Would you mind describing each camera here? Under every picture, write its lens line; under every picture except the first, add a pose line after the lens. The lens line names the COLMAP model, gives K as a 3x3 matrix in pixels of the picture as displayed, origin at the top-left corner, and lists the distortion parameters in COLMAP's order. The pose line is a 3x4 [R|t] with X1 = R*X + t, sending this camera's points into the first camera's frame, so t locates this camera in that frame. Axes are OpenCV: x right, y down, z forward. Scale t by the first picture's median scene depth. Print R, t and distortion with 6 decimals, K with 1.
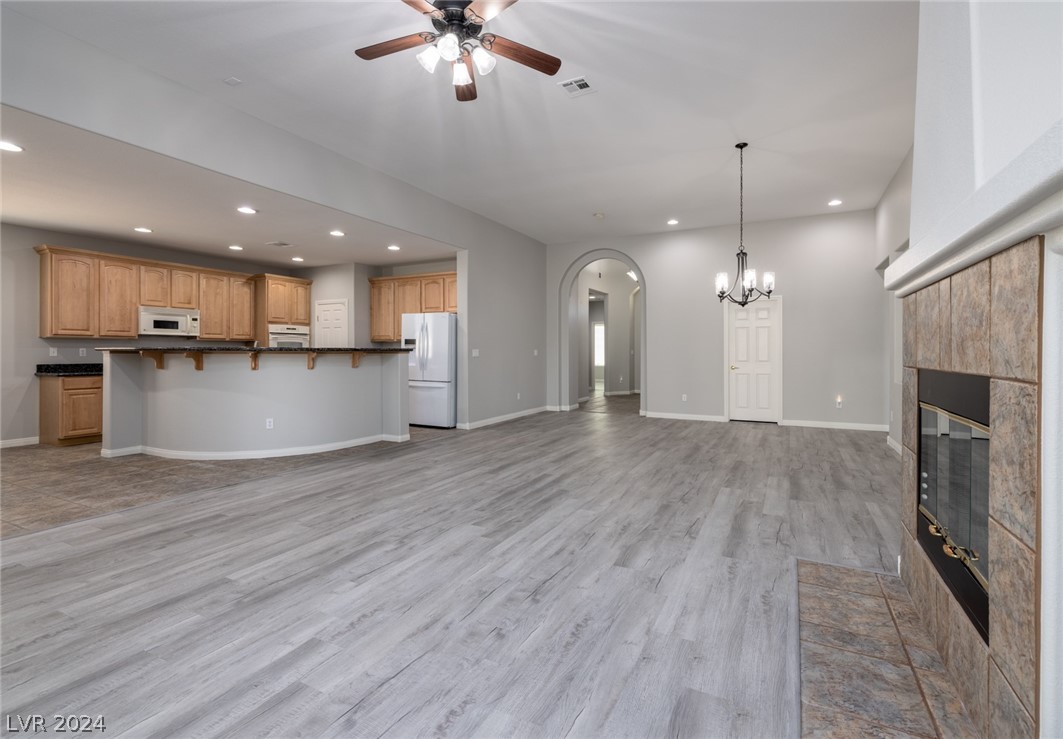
lens RADIAL K [[490.3, 0, 555.4], [0, 490.3, 353.3], [0, 0, 1]] dist [-0.000952, -0.000418]
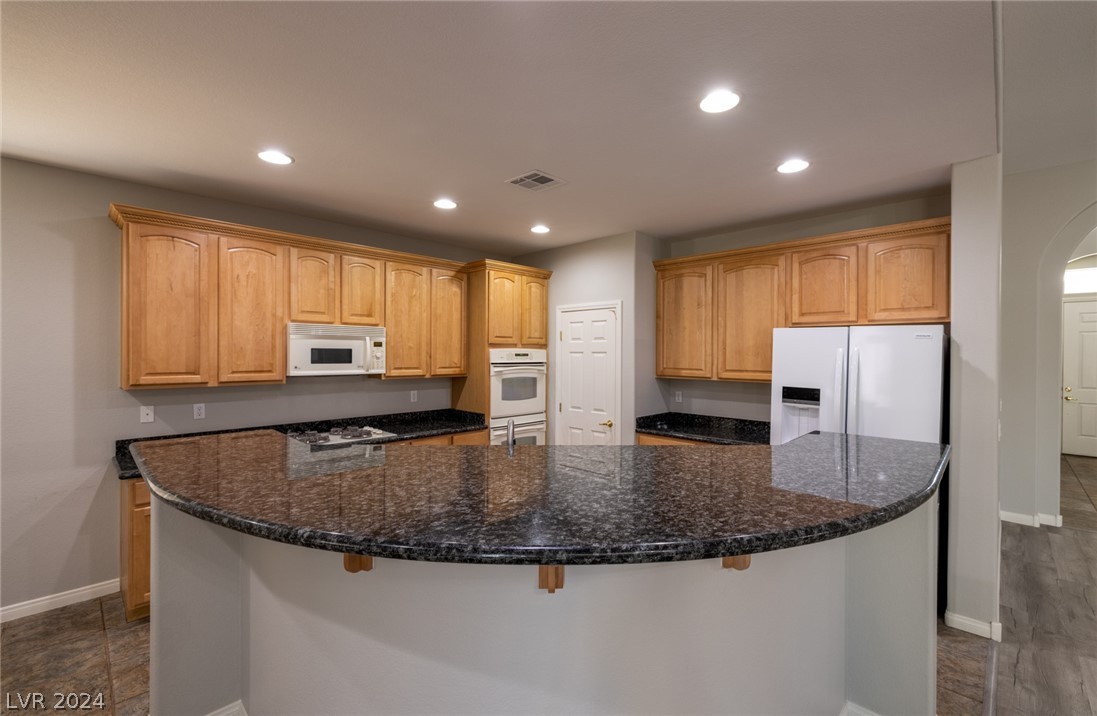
lens RADIAL K [[477.9, 0, 548.5], [0, 477.9, 358.0], [0, 0, 1]] dist [-0.000875, 0.000025]
pose [[0.948708, 0.006406, -0.316088, -0.385861], [-0.004410, 0.999966, 0.007030, -0.058752], [0.316122, -0.005276, 0.948704, 0.553289]]
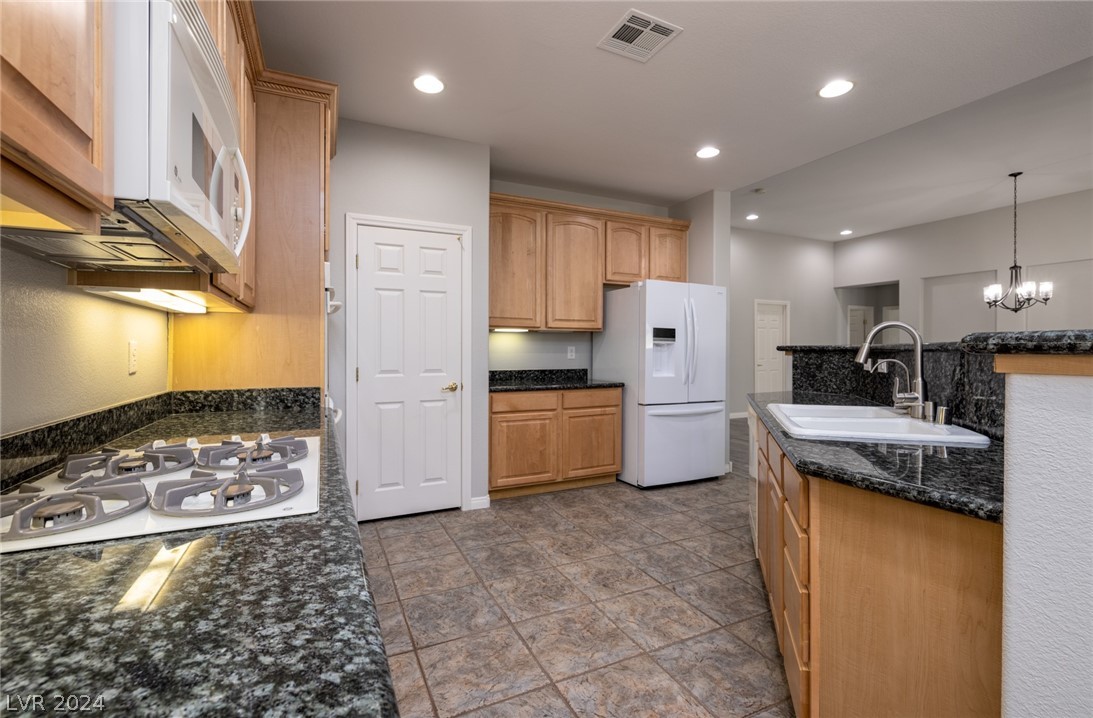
lens RADIAL K [[476.2, 0, 546.5], [0, 476.2, 359.0], [0, 0, 1]] dist [-0.000875, 0.000025]
pose [[0.622847, -0.015564, 0.782189, -0.815921], [0.003865, 0.999851, 0.016818, -0.004252], [-0.782334, -0.007452, 0.622814, 0.803097]]
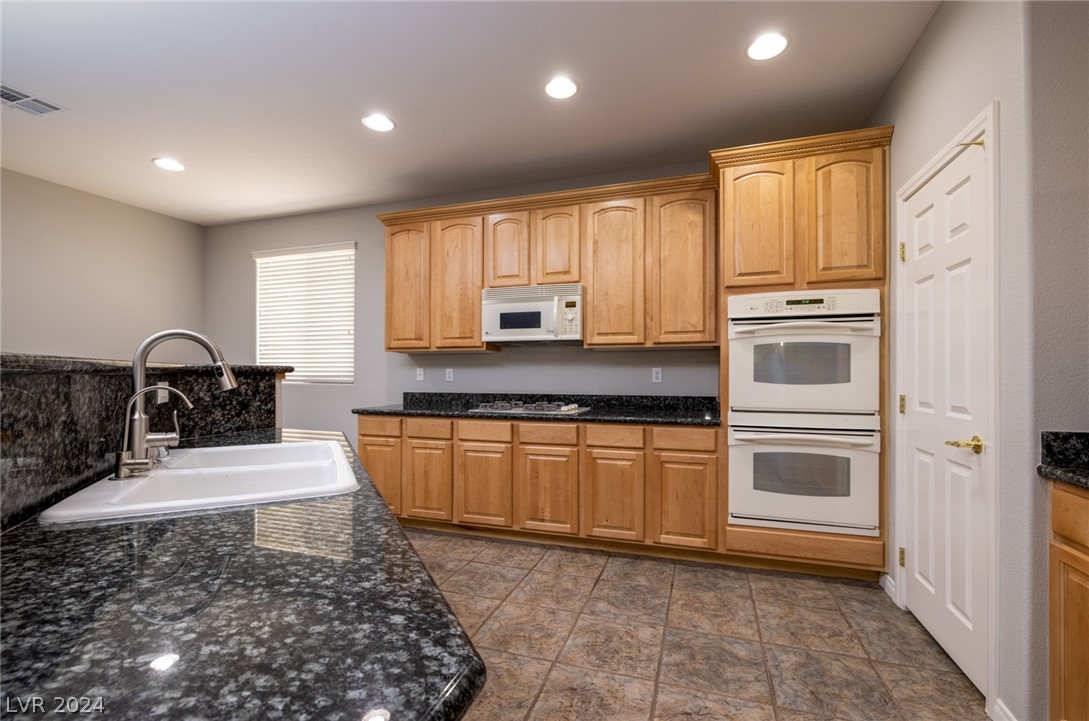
lens RADIAL K [[458.1, 0, 544.2], [0, 458.1, 370.2], [0, 0, 1]] dist [-0.000007, 0.000055]
pose [[0.134815, -0.007318, -0.990844, -0.313828], [-0.001762, 0.999969, -0.007625, -0.003571], [0.990869, 0.002774, 0.134797, 0.926446]]
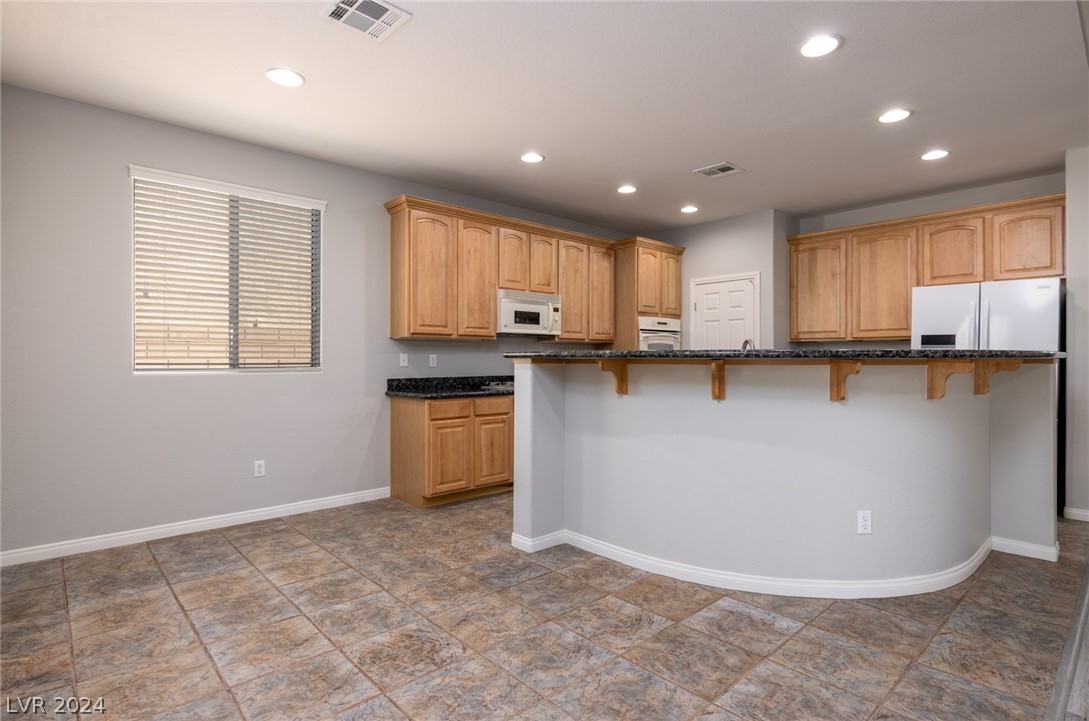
lens RADIAL K [[561.6, 0, 544.5], [0, 561.6, 360.5], [0, 0, 1]] dist [-0.004598, 0.000165]
pose [[0.930464, 0.000230, -0.366382, -0.482606], [0.000351, 0.999999, 0.001520, -0.002893], [0.366382, -0.001543, 0.930463, 0.304268]]
